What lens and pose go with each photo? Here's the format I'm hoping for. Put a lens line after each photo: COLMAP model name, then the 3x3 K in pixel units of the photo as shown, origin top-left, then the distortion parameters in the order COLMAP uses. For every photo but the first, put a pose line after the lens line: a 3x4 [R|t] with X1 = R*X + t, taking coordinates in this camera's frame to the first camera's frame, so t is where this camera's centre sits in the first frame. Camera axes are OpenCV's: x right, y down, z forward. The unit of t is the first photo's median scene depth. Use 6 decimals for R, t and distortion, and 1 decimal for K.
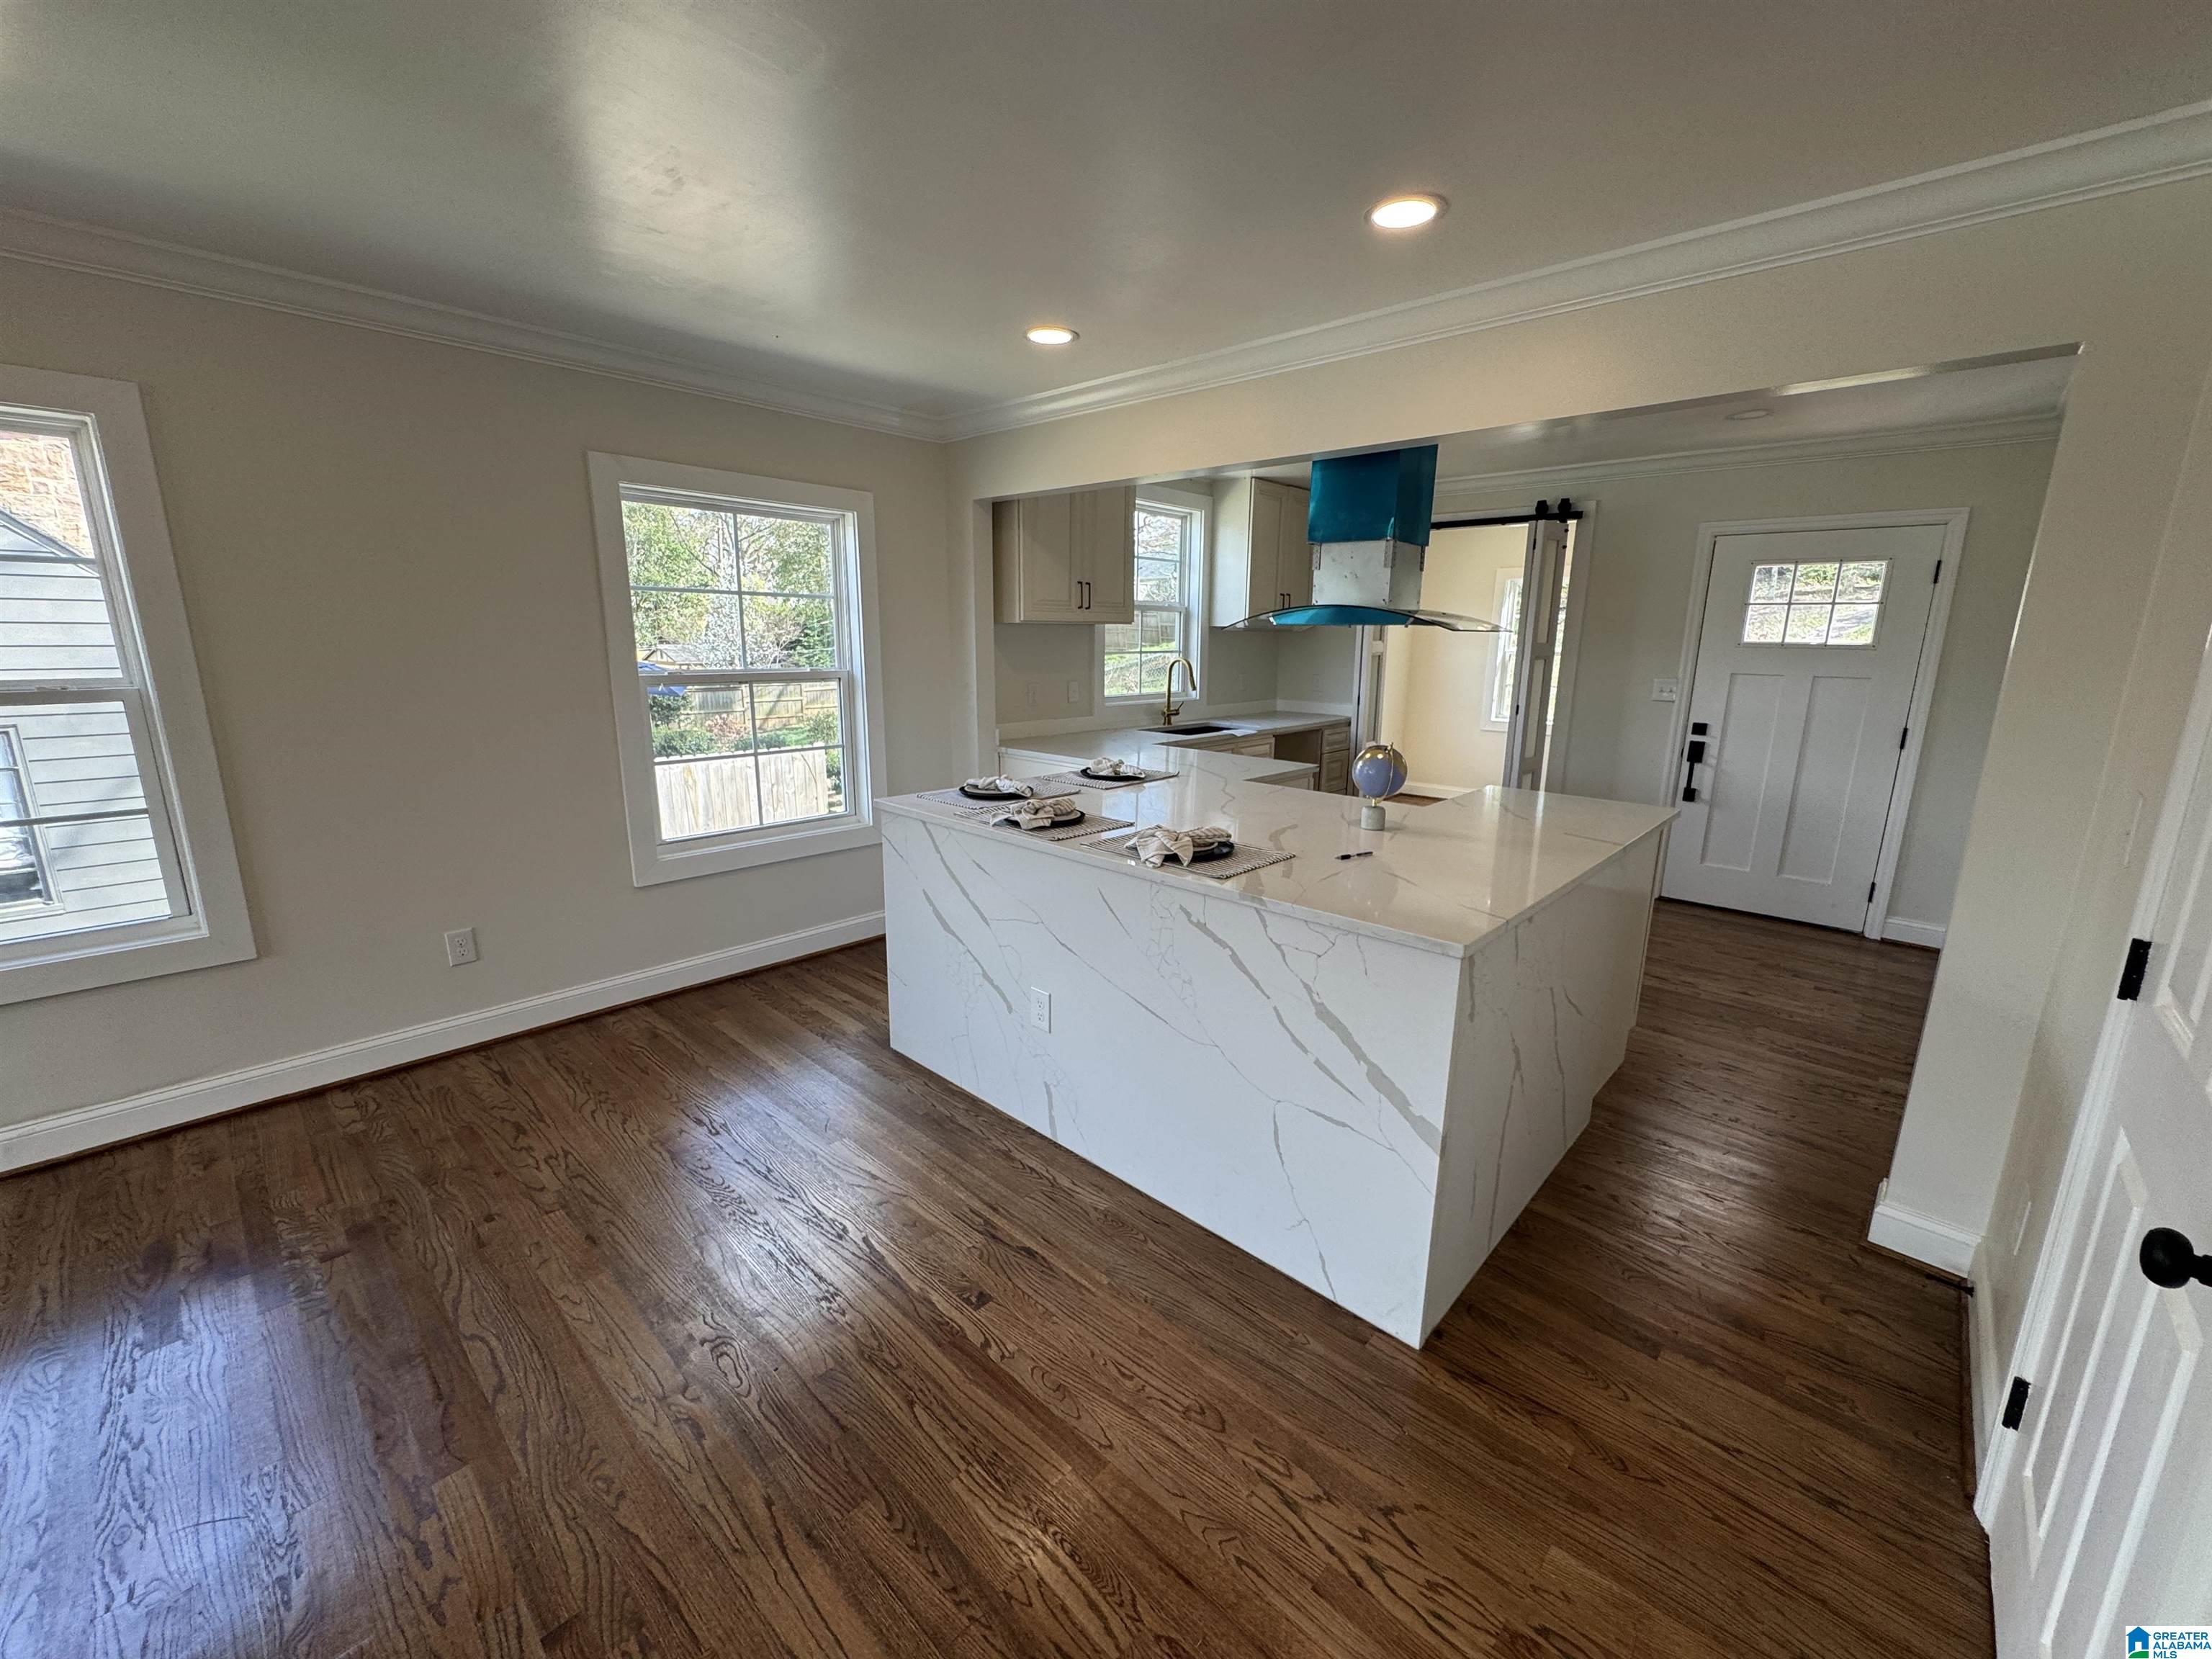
lens RADIAL K [[880.5, 0, 1109.3], [0, 880.5, 827.7], [0, 0, 1]] dist [-0.002750, -0.000062]
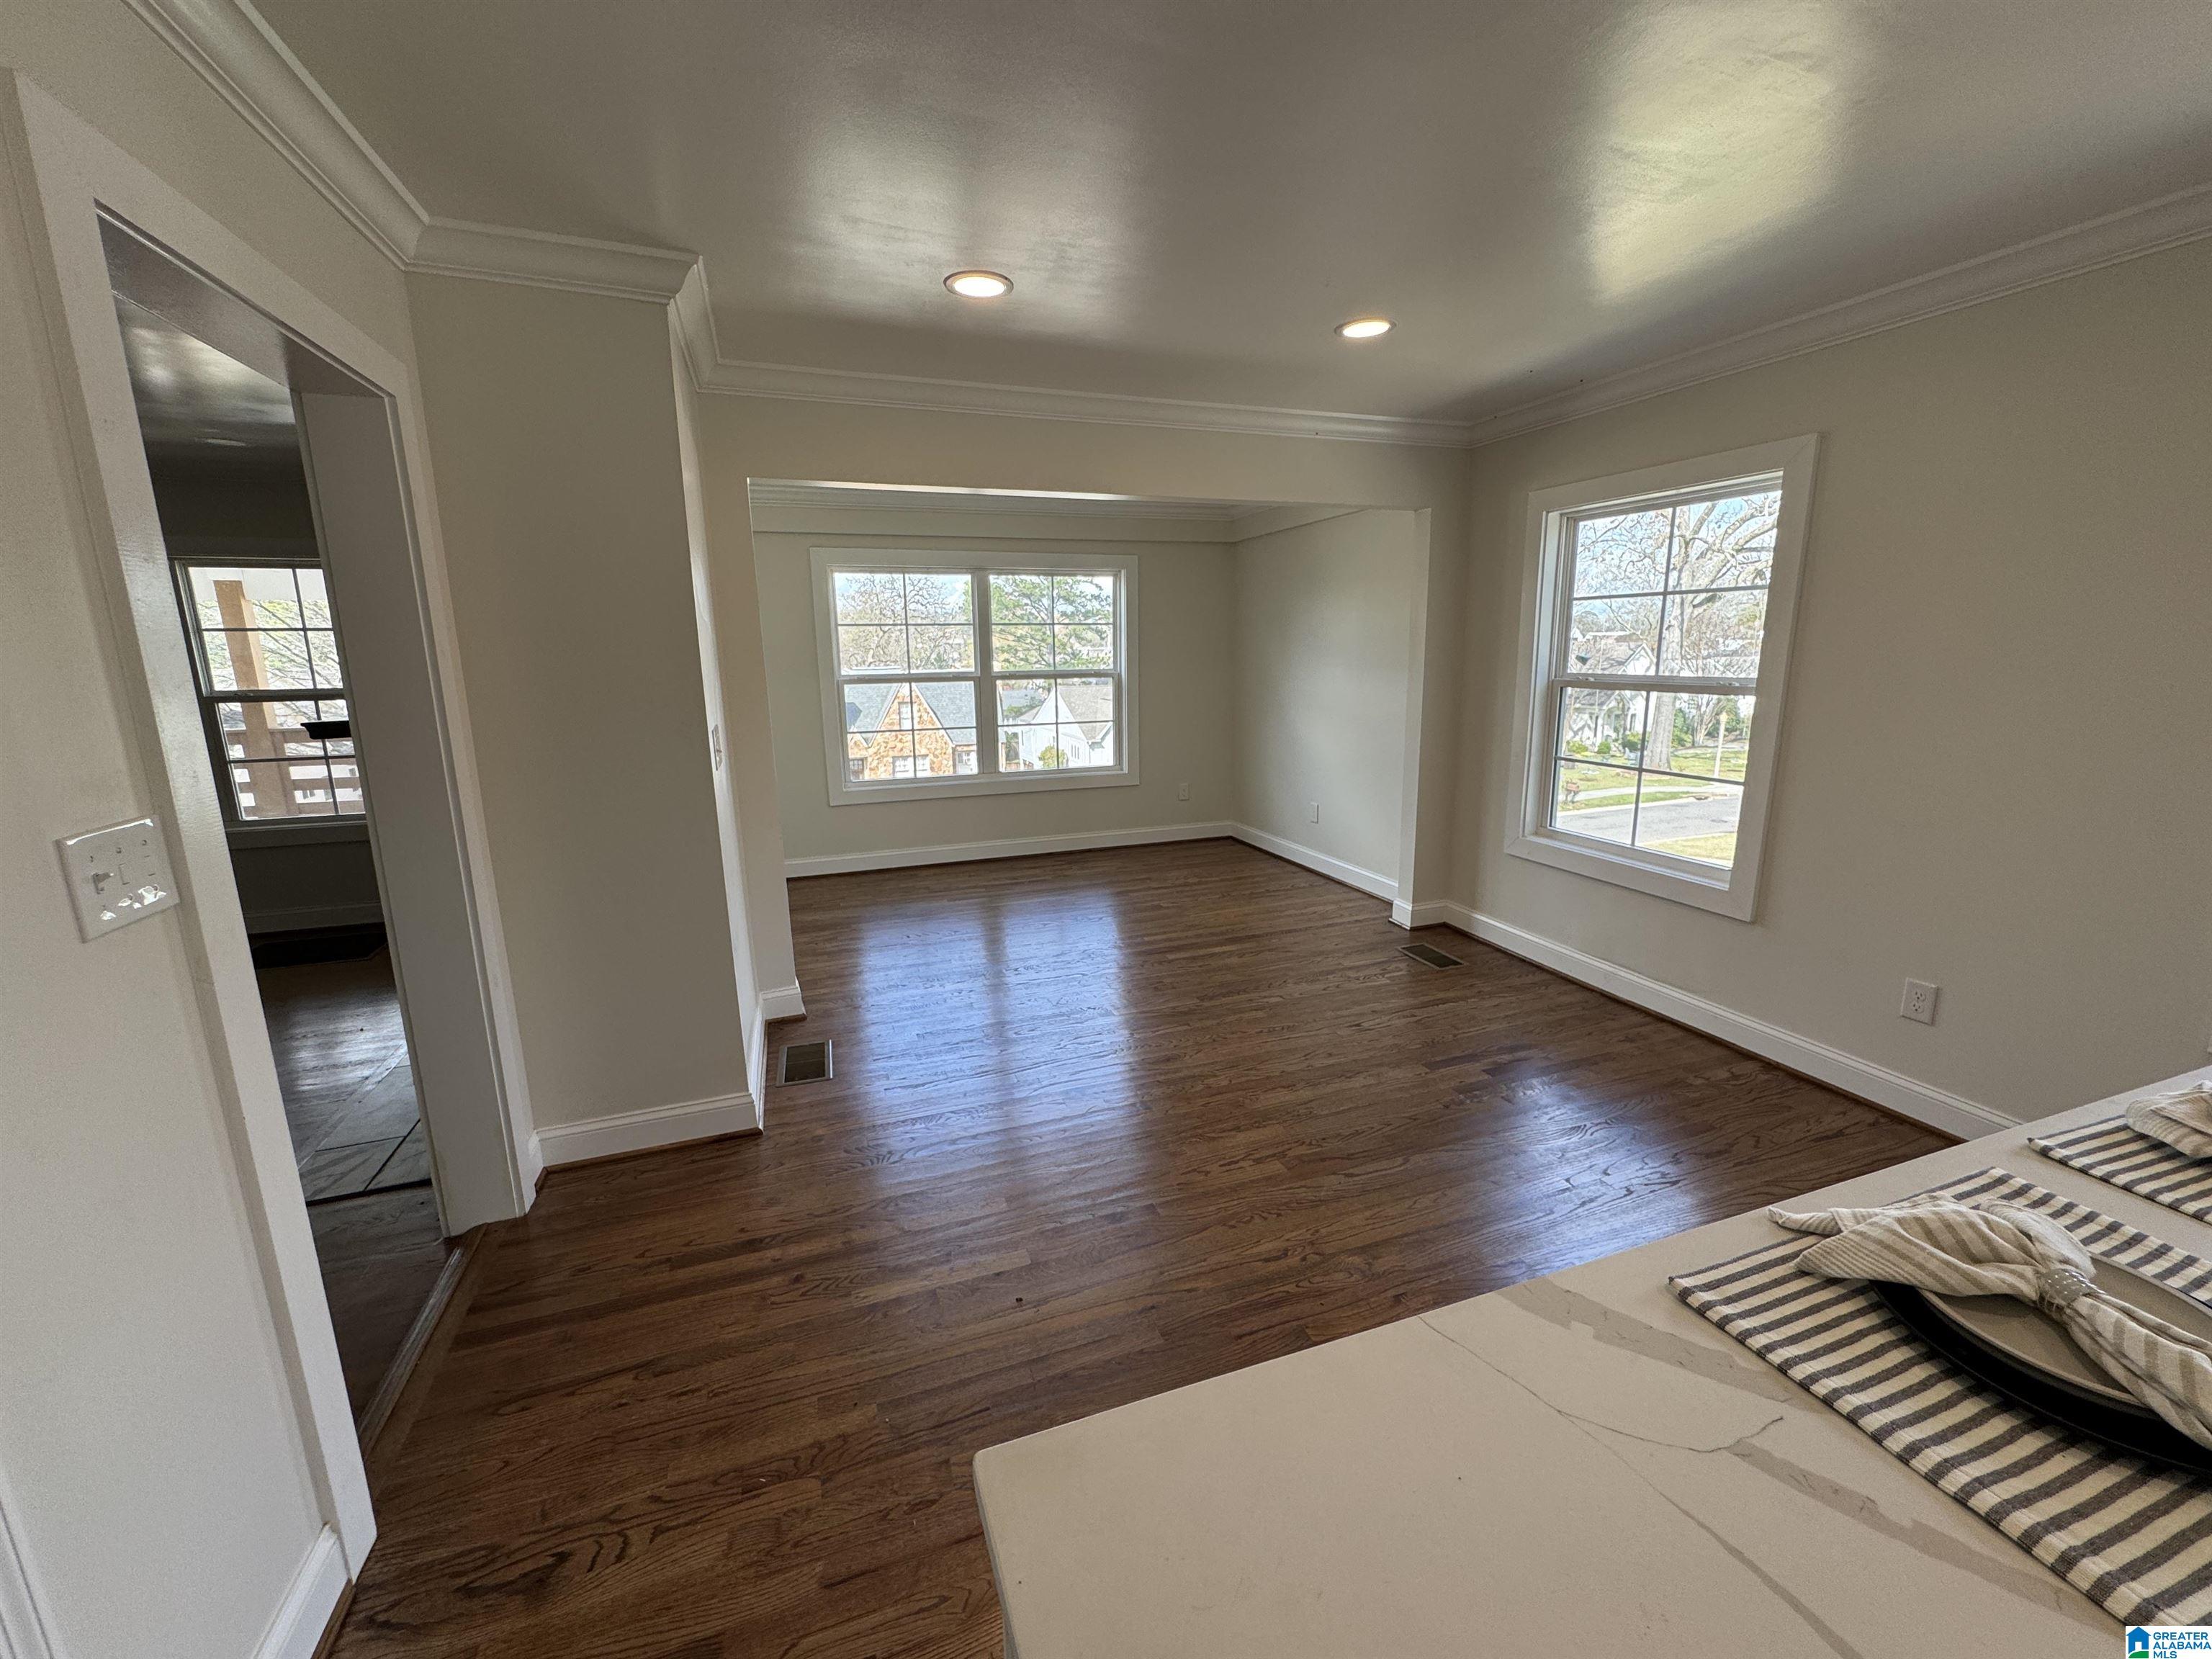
lens RADIAL K [[880.5, 0, 1115.3], [0, 880.5, 827.5], [0, 0, 1]] dist [-0.002750, -0.000062]
pose [[-0.453370, 0.172319, -0.874507, 0.247675], [-0.183567, 0.942050, 0.280795, -0.086993], [0.872215, 0.287834, -0.395465, 0.424558]]
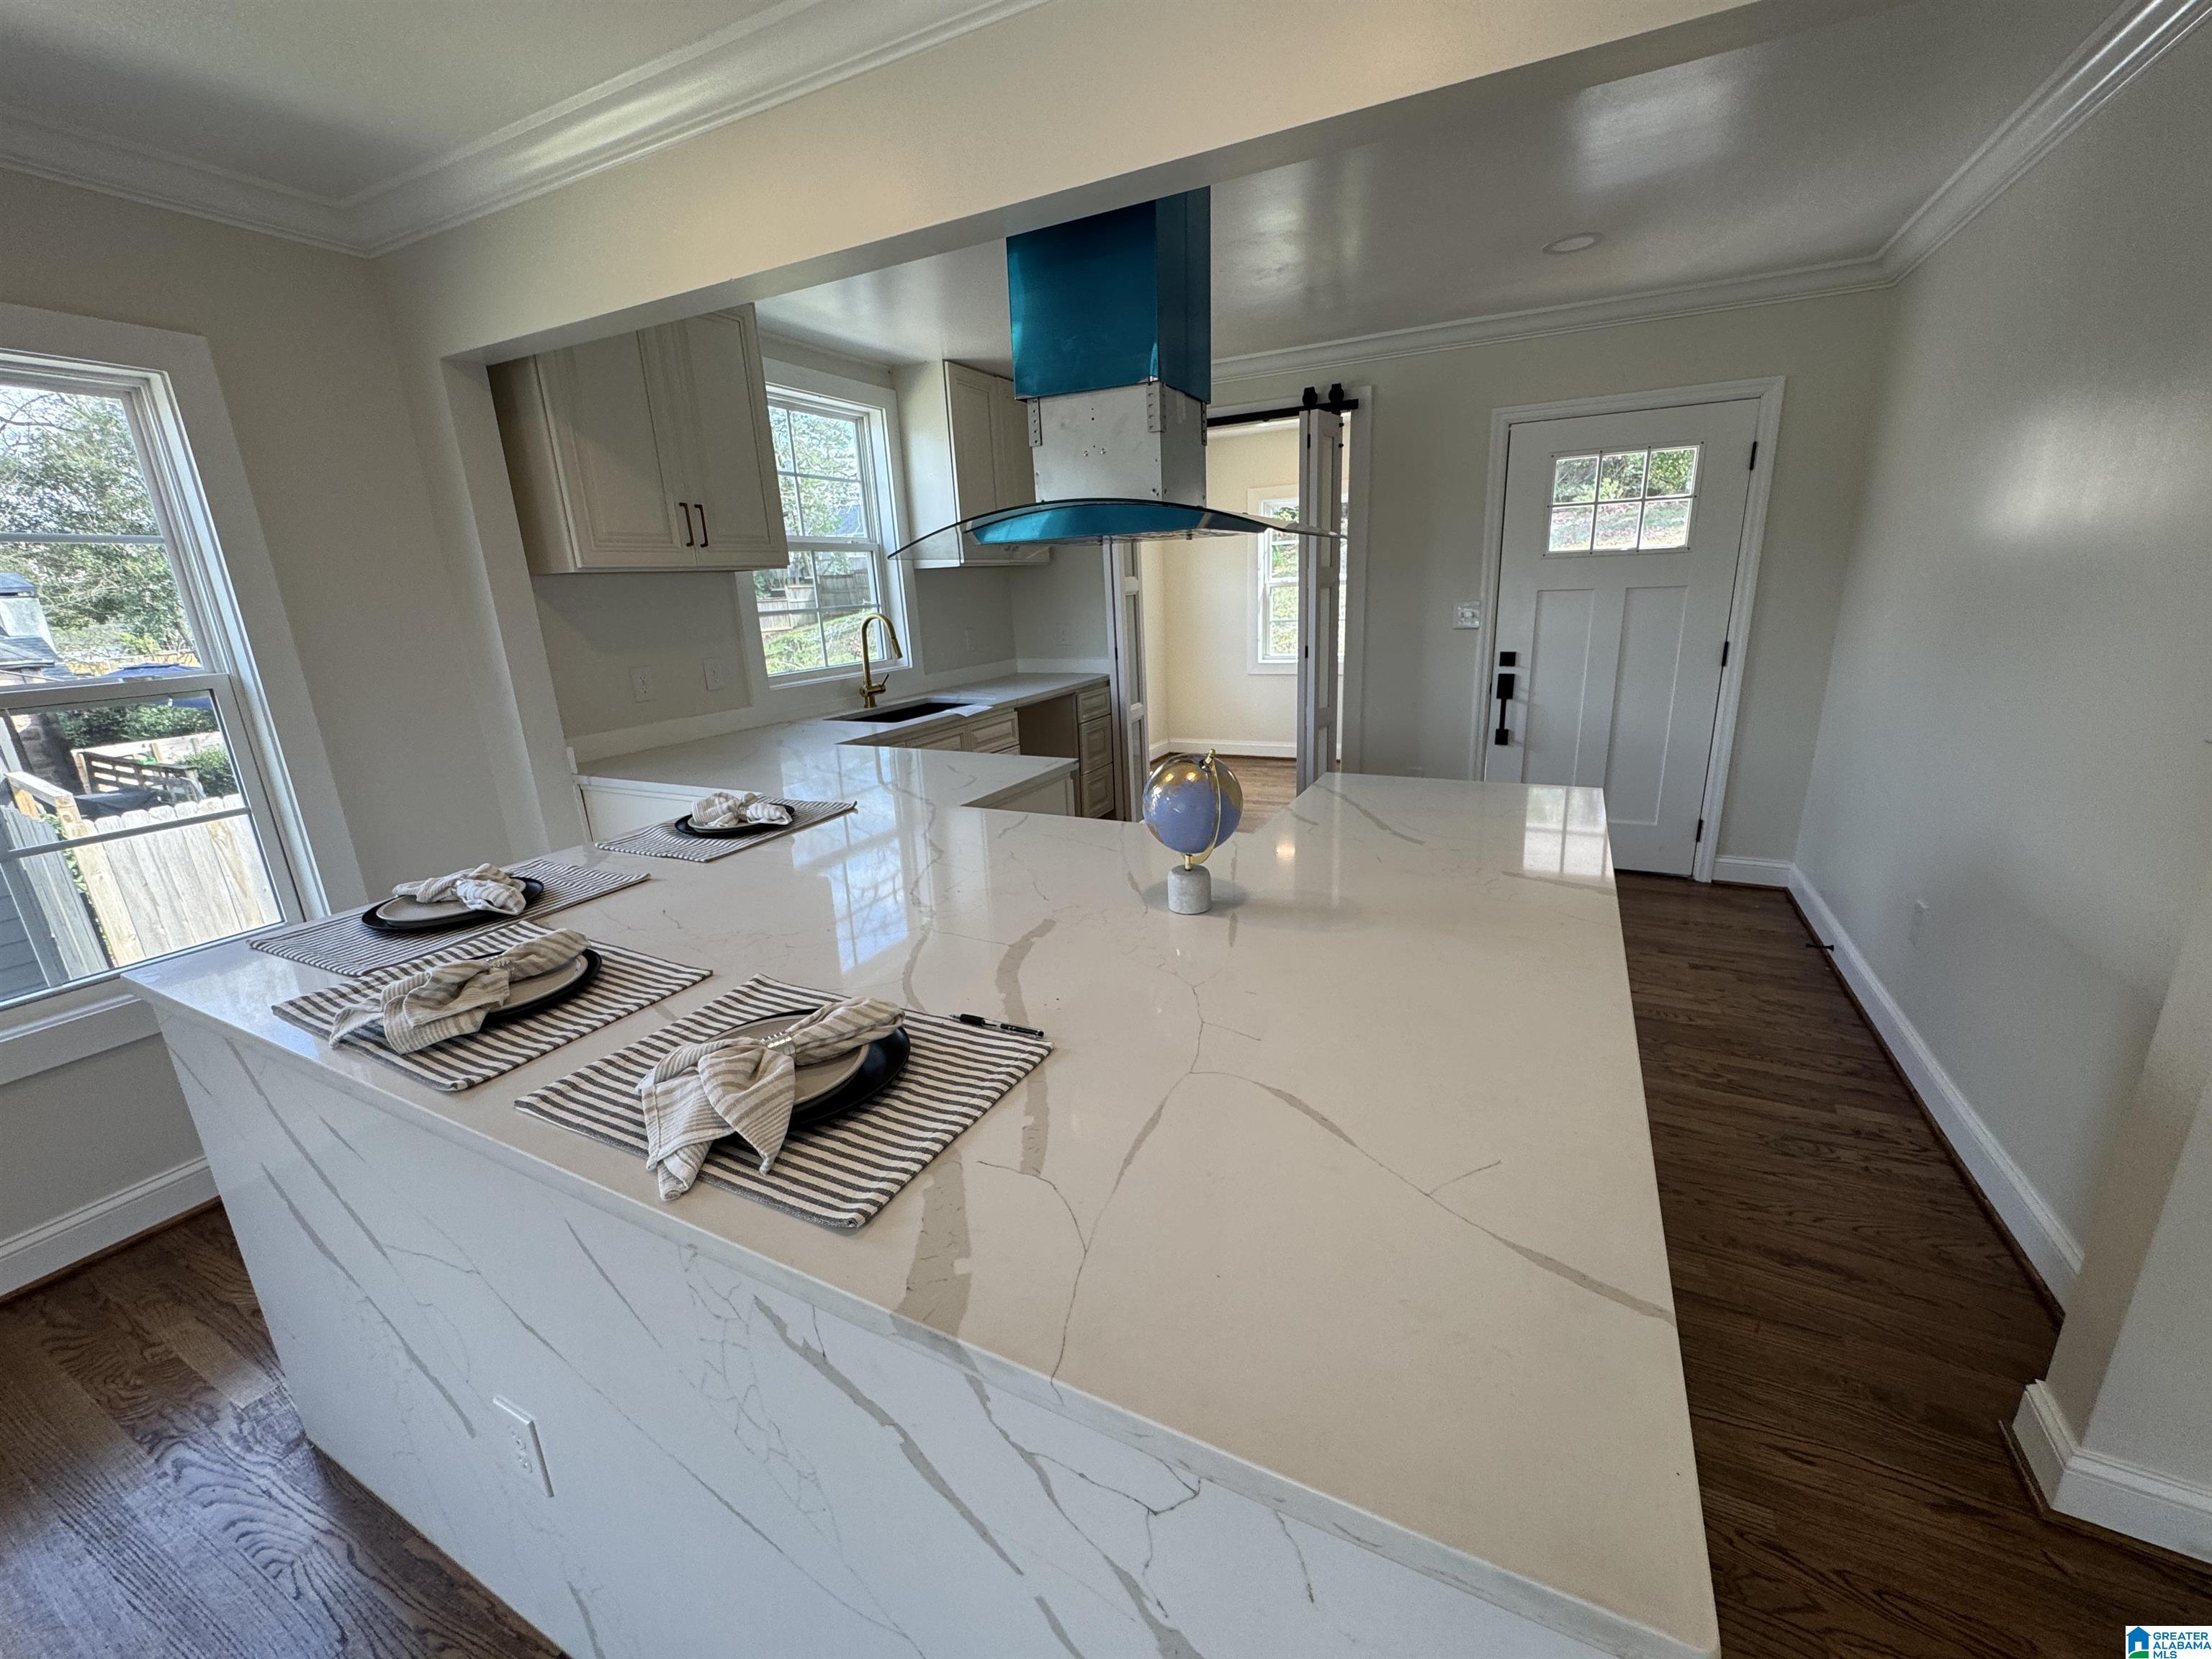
lens RADIAL K [[880.5, 0, 1107.8], [0, 880.5, 825.7], [0, 0, 1]] dist [-0.002750, -0.000062]
pose [[0.959838, -0.124079, 0.251626, 0.075173], [0.112085, 0.991793, 0.061508, -0.053724], [-0.257193, -0.030834, 0.965868, 0.305261]]
